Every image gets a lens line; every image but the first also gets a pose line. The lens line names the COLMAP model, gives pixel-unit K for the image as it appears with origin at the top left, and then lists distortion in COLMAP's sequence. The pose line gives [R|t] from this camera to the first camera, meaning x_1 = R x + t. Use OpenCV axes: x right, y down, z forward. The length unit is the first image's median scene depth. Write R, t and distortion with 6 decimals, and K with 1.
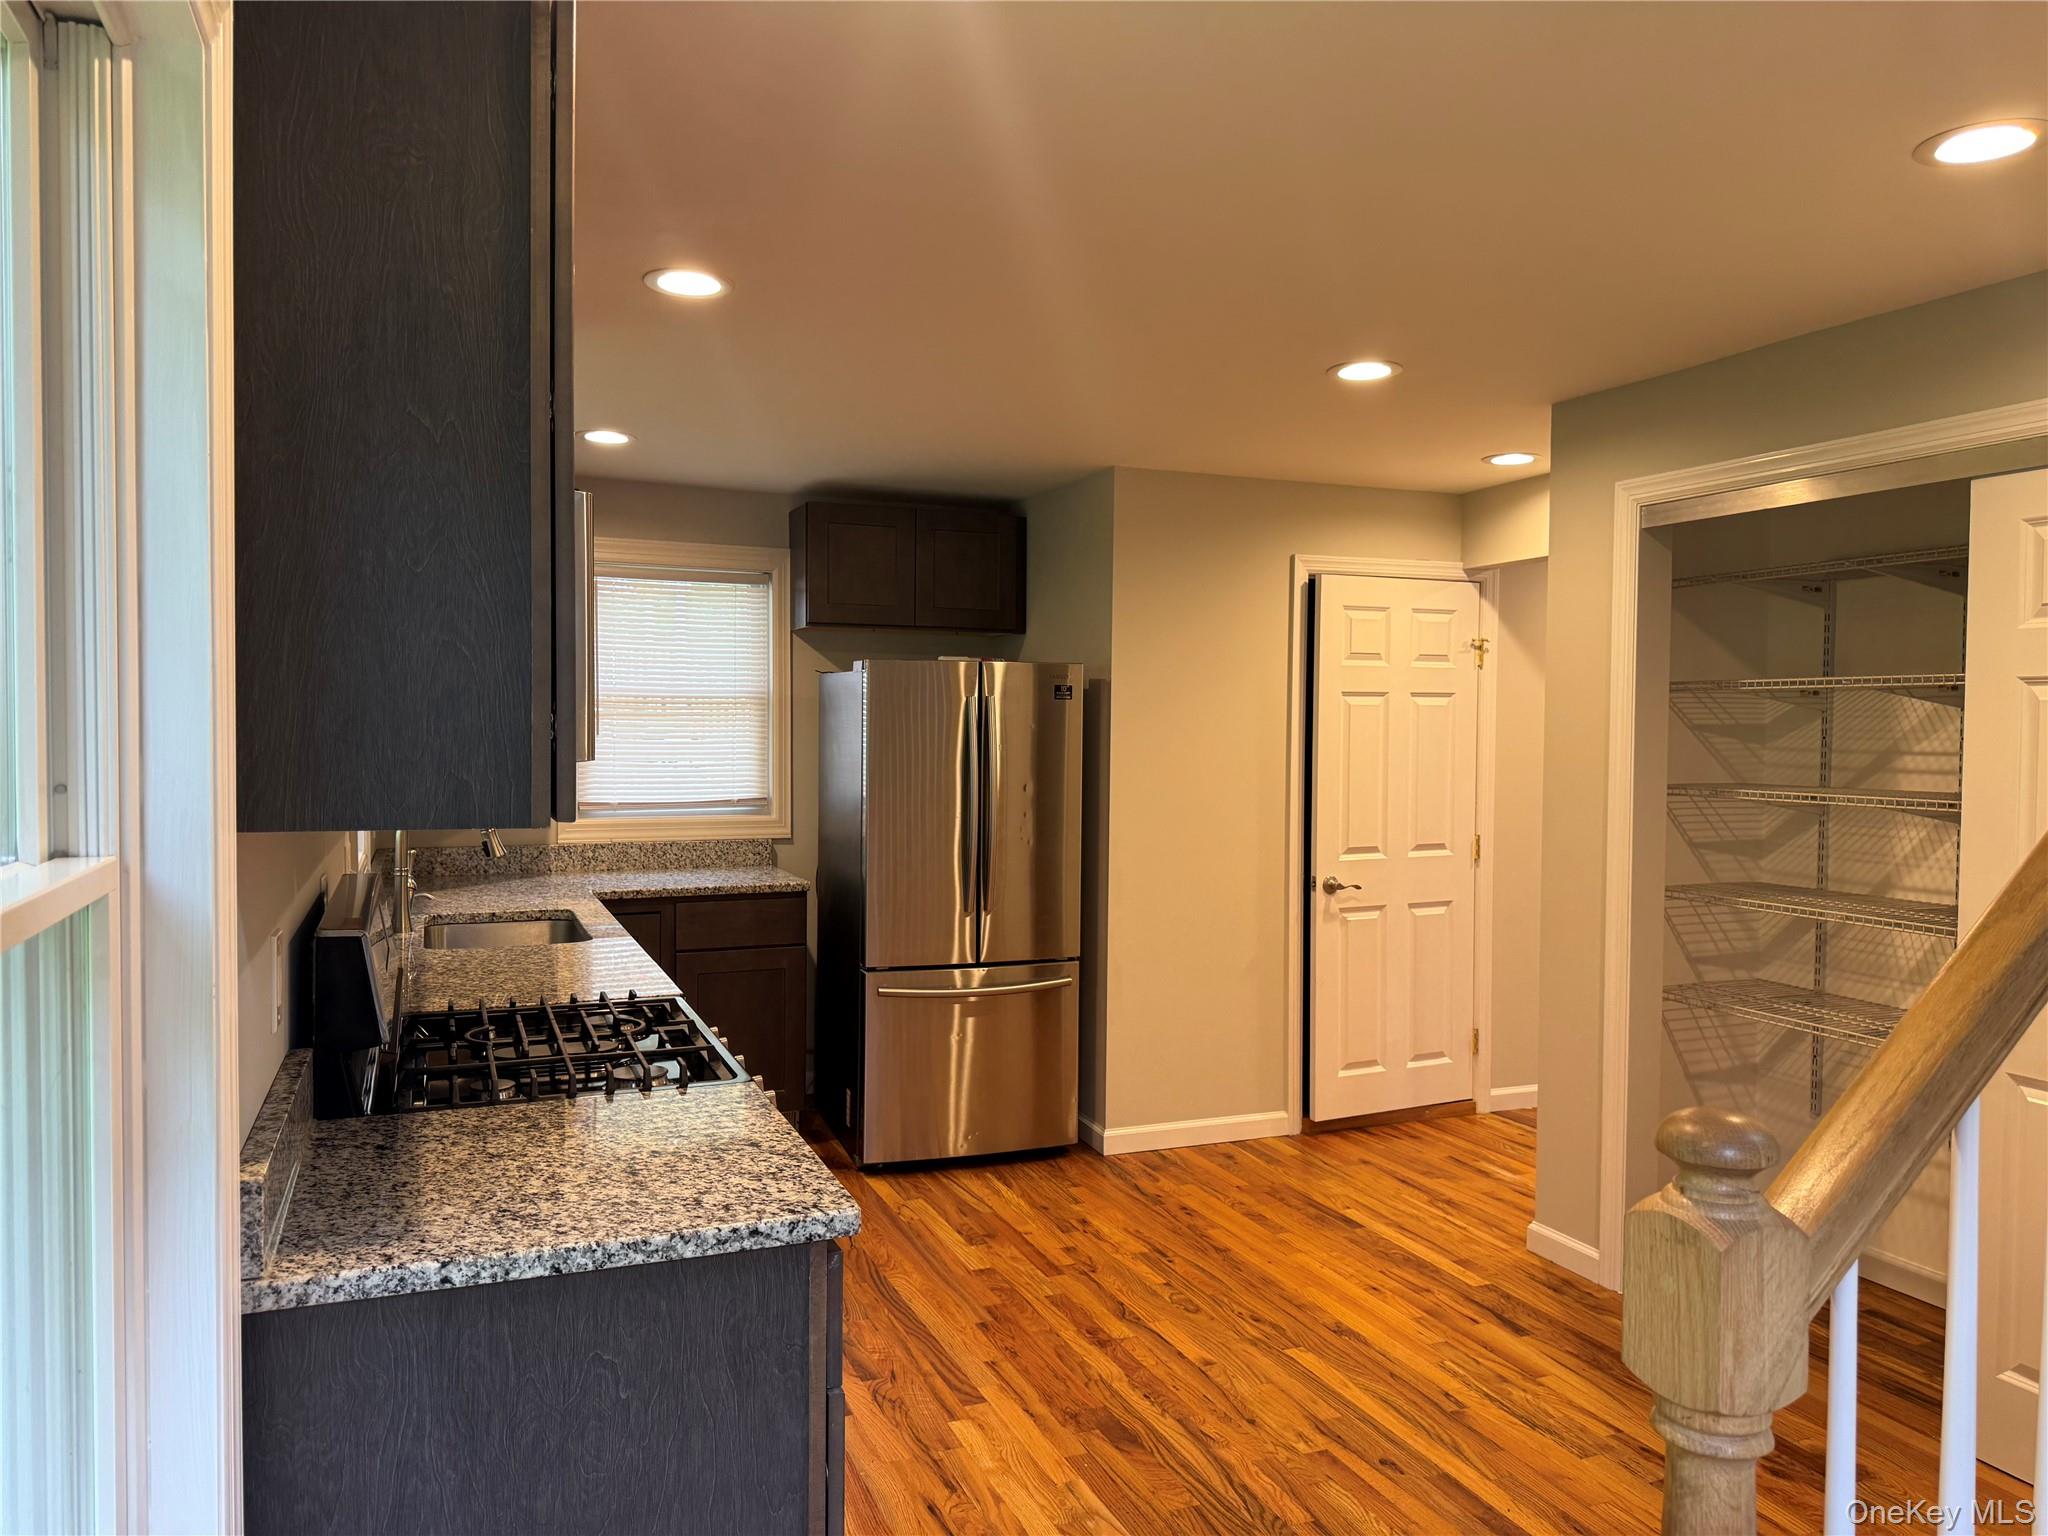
lens RADIAL K [[1455.0, 0, 1020.3], [0, 1455.0, 768.9], [0, 0, 1]] dist [0.068515, -0.078620]
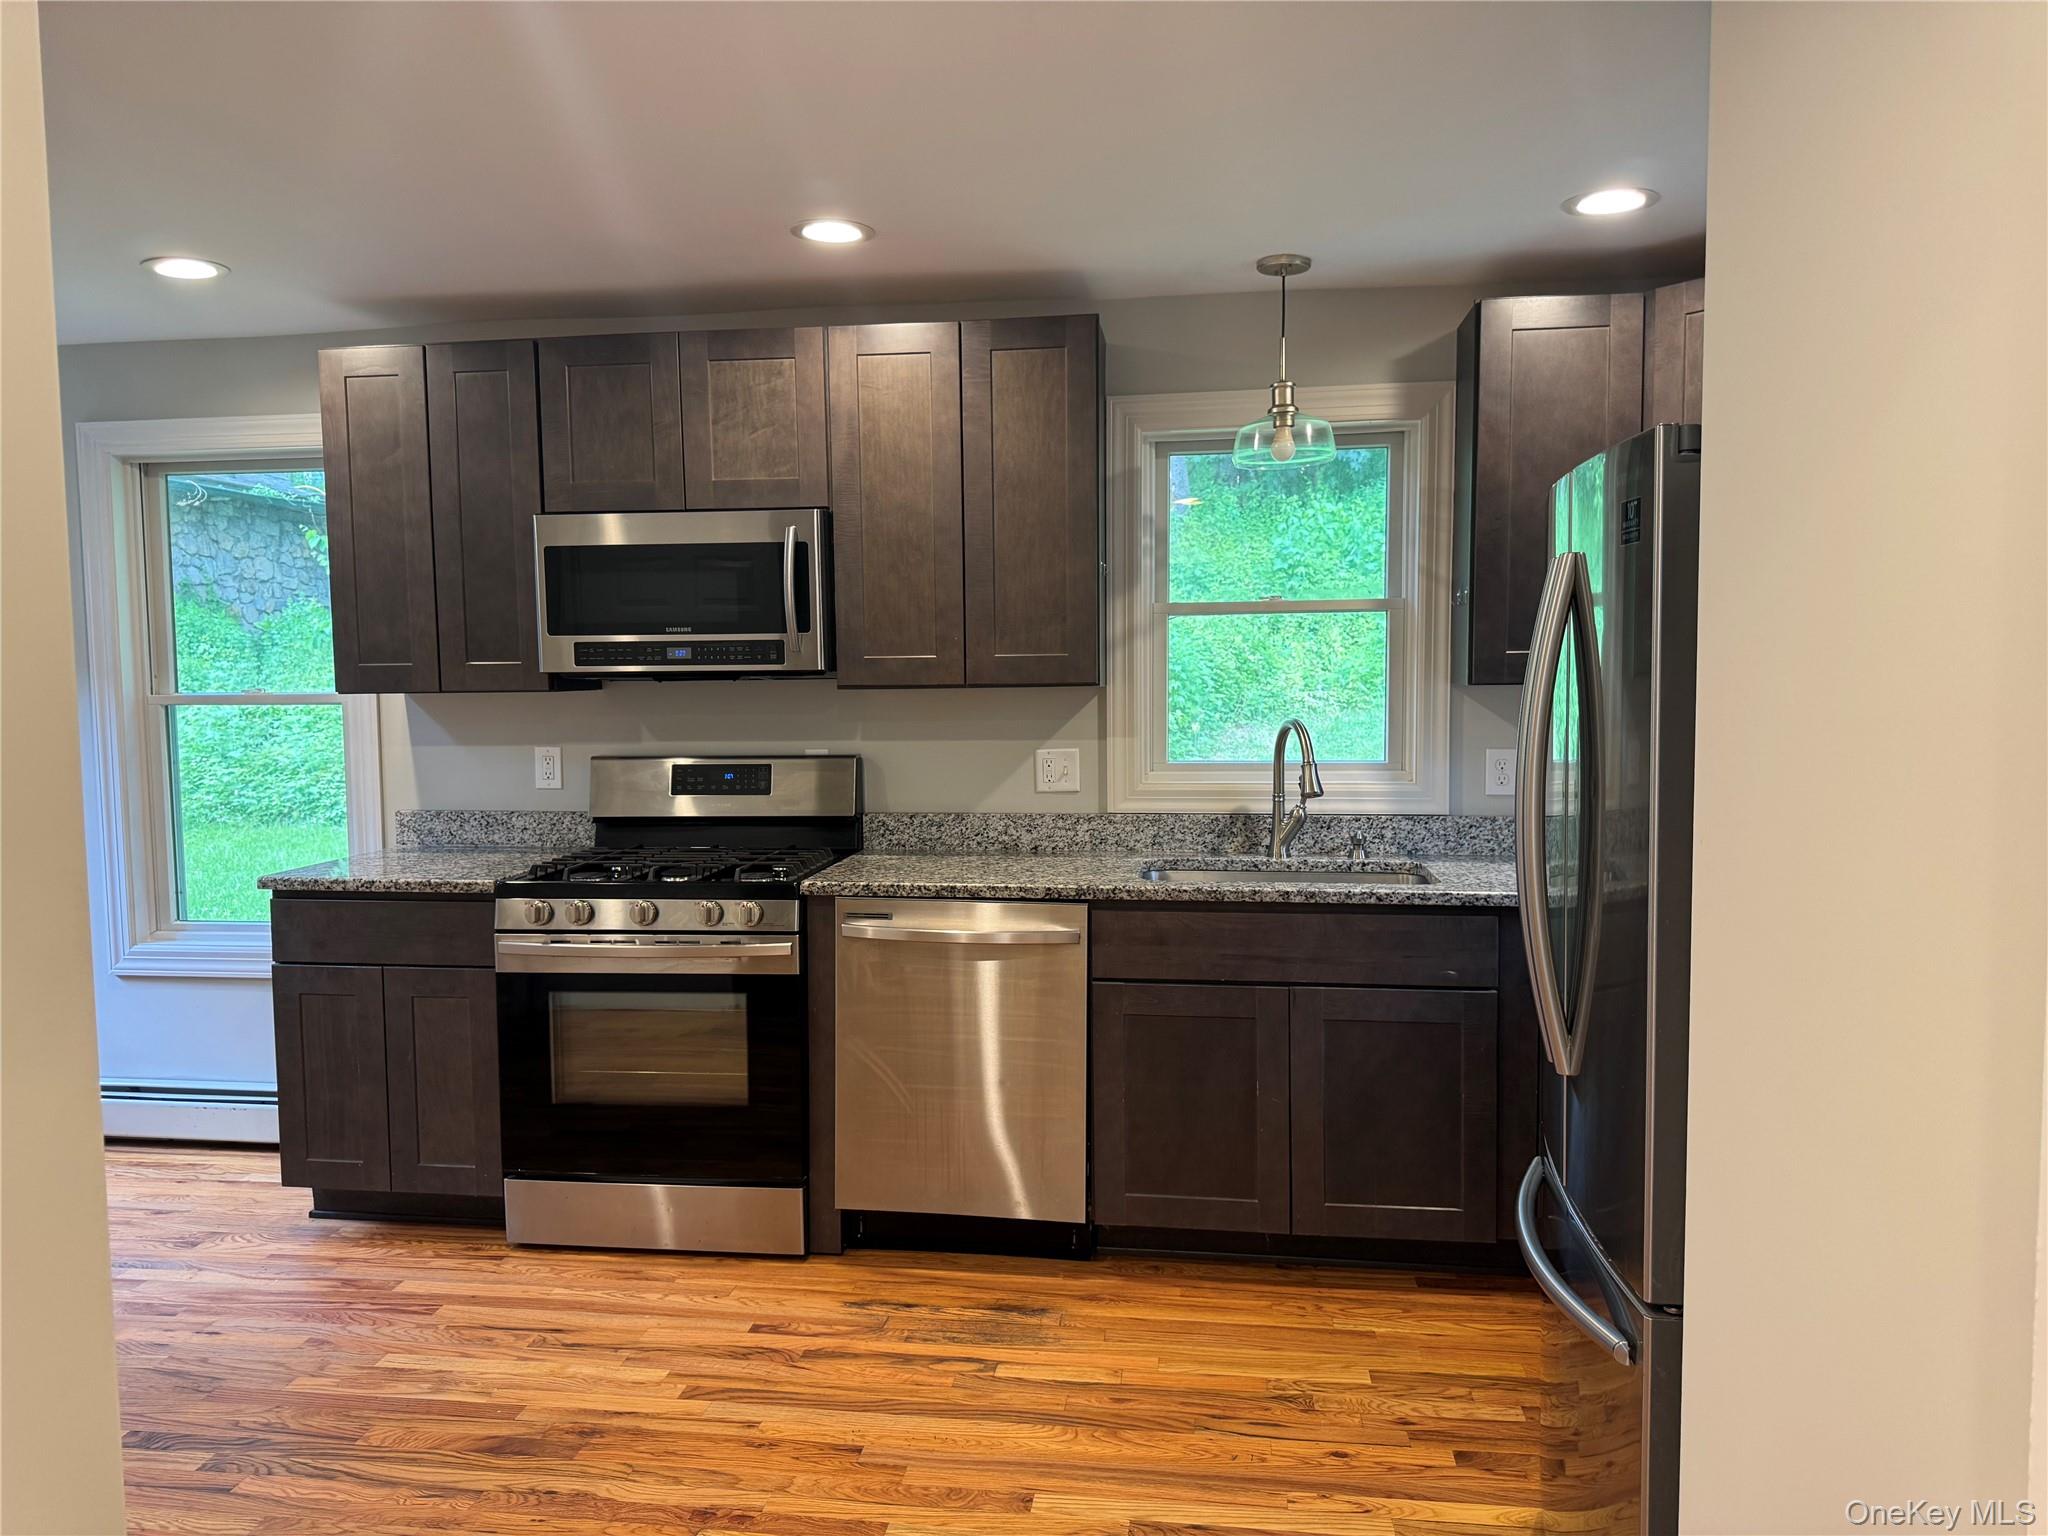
lens RADIAL K [[1455.0, 0, 1020.3], [0, 1455.0, 768.9], [0, 0, 1]] dist [0.068515, -0.078620]
pose [[-0.503561, 0.055319, -0.862187, 0.628296], [-0.023009, 0.996735, 0.077390, -0.026214], [0.863653, 0.058808, -0.500644, 1.616009]]
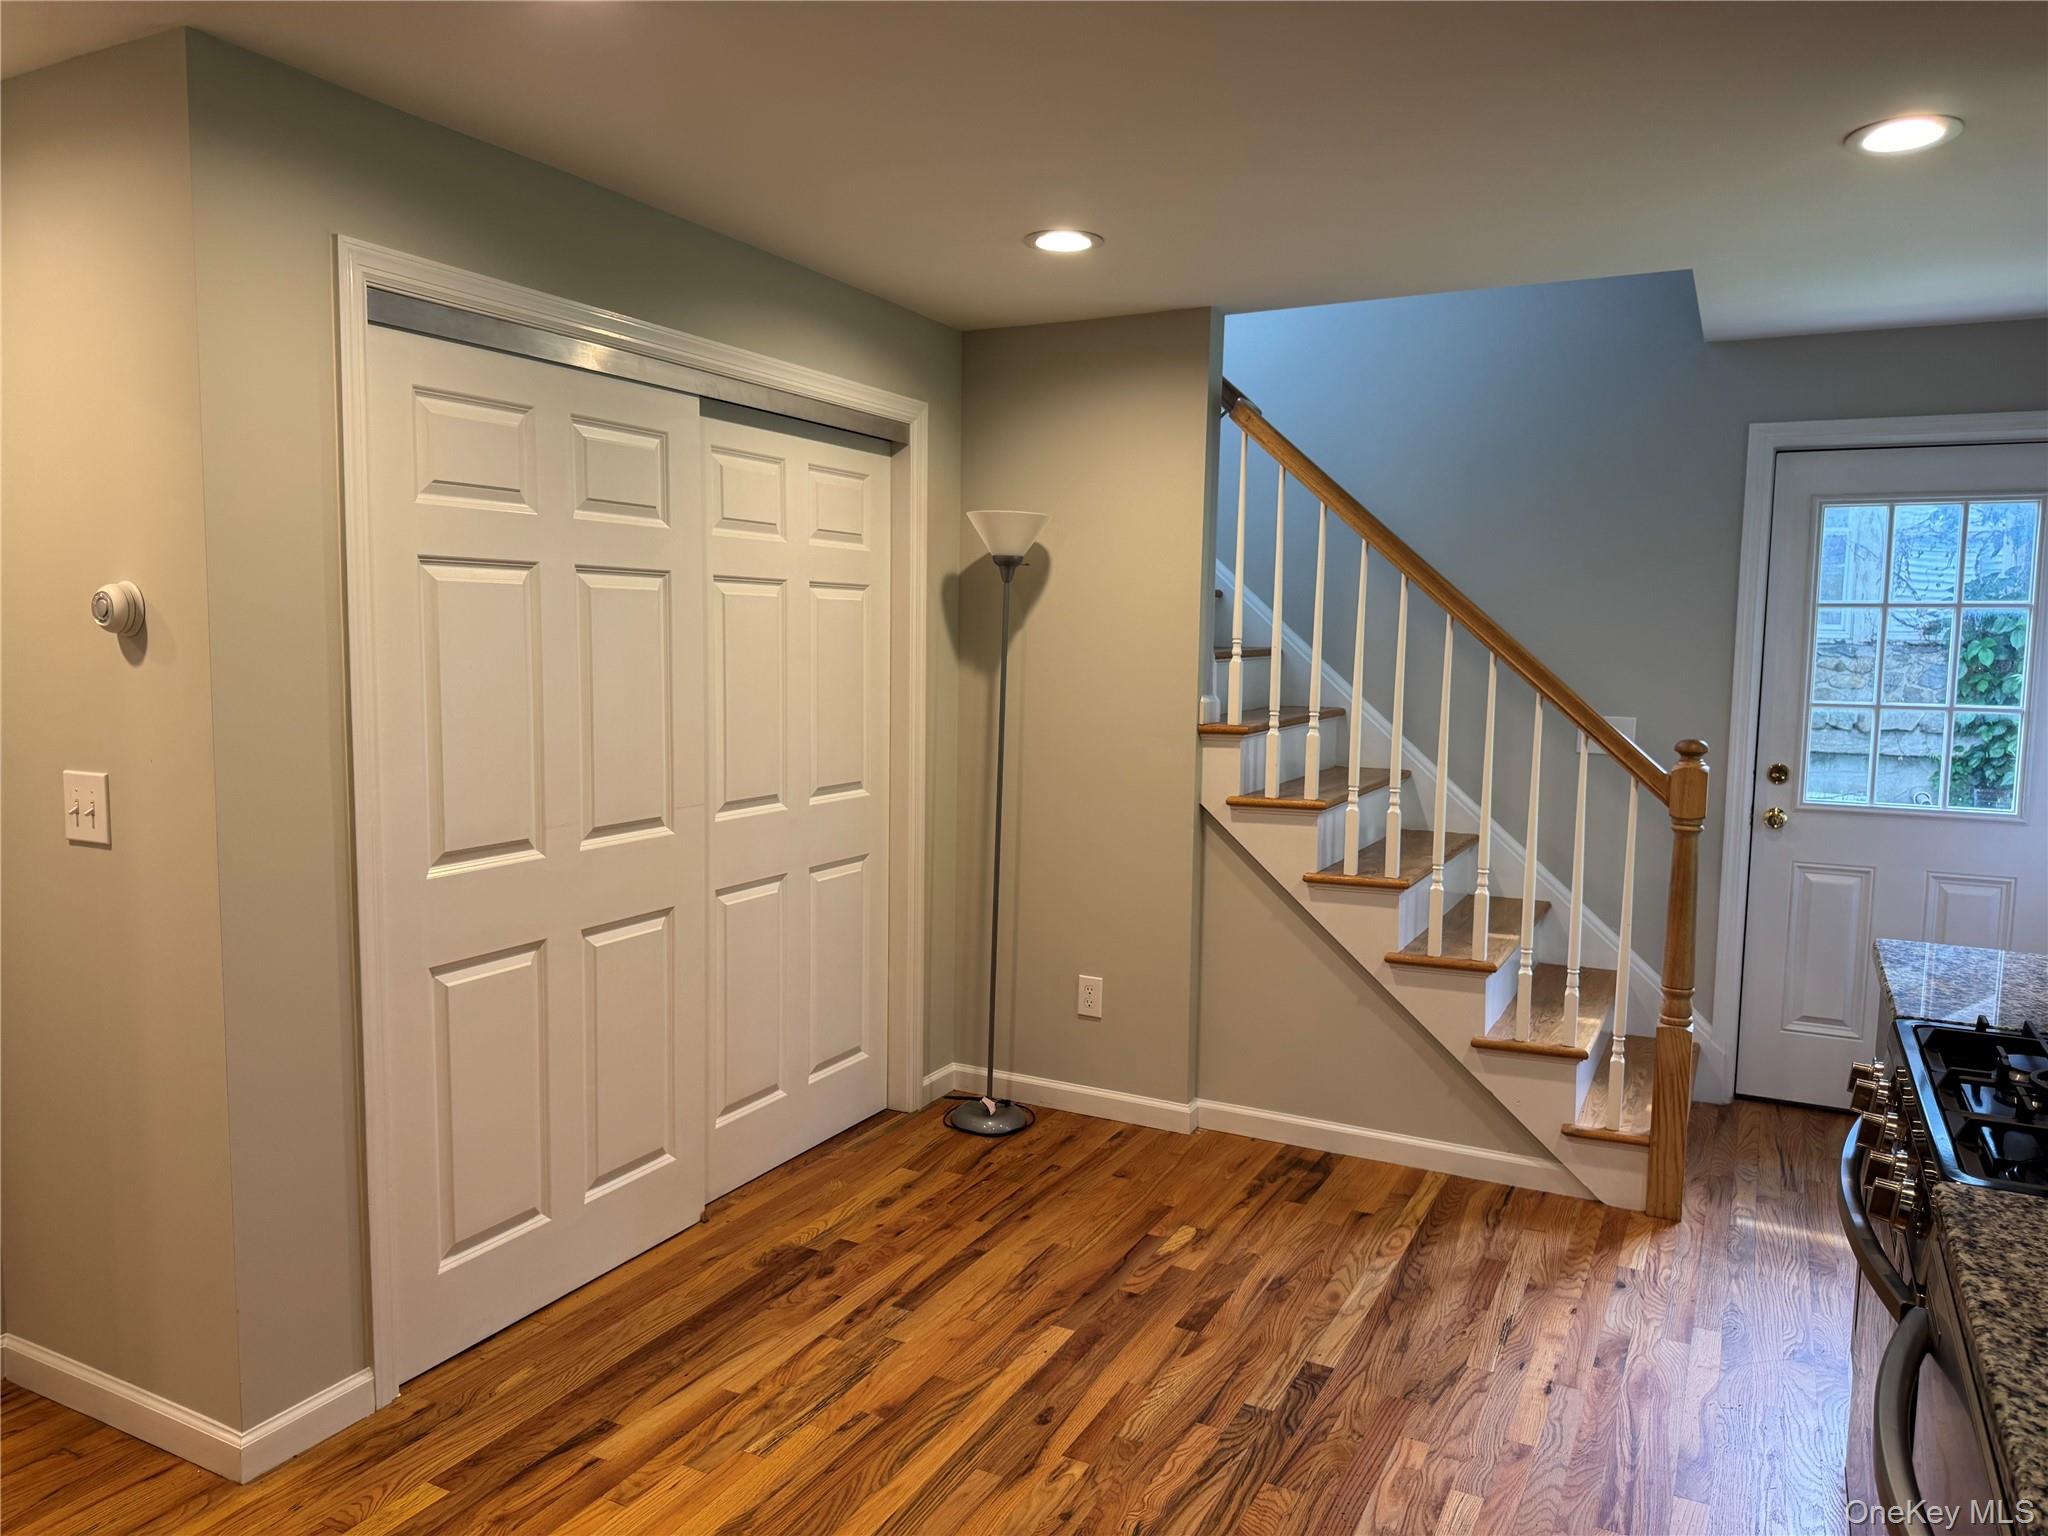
lens RADIAL K [[1455.0, 0, 1020.3], [0, 1455.0, 768.9], [0, 0, 1]] dist [0.068515, -0.078620]
pose [[-0.642455, -0.101441, 0.759580, -0.380770], [0.003493, 0.990802, 0.135274, -0.059899], [-0.766316, 0.089560, -0.636191, 1.460354]]
